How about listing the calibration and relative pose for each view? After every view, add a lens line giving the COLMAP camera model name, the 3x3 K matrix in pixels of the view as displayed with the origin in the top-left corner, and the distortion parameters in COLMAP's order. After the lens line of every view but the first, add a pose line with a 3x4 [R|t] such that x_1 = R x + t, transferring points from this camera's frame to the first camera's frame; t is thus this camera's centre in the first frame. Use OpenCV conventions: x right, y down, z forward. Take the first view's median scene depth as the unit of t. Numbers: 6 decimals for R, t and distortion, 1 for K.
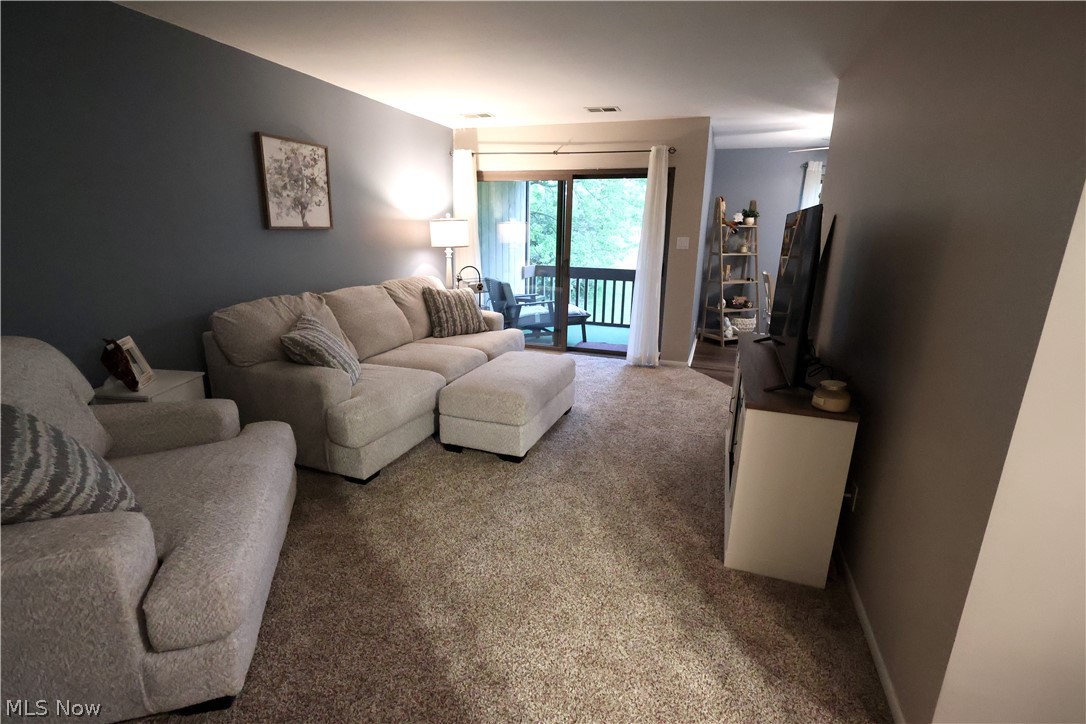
lens RADIAL K [[501.0, 0, 542.4], [0, 501.0, 364.1], [0, 0, 1]] dist [-0.000181, 0.000027]
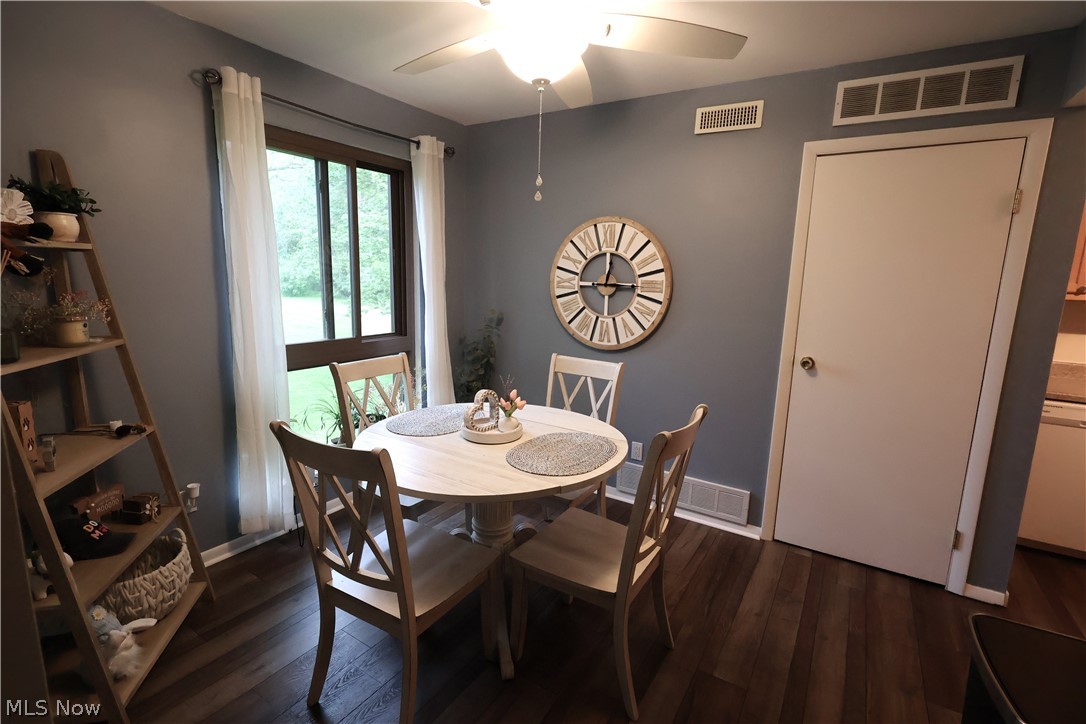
lens RADIAL K [[501.0, 0, 546.8], [0, 501.0, 363.7], [0, 0, 1]] dist [-0.000181, 0.000027]
pose [[0.202418, -0.183240, 0.962003, 0.196837], [0.222718, 0.965210, 0.136989, -0.194150], [-0.953637, 0.186526, 0.236187, 0.706502]]
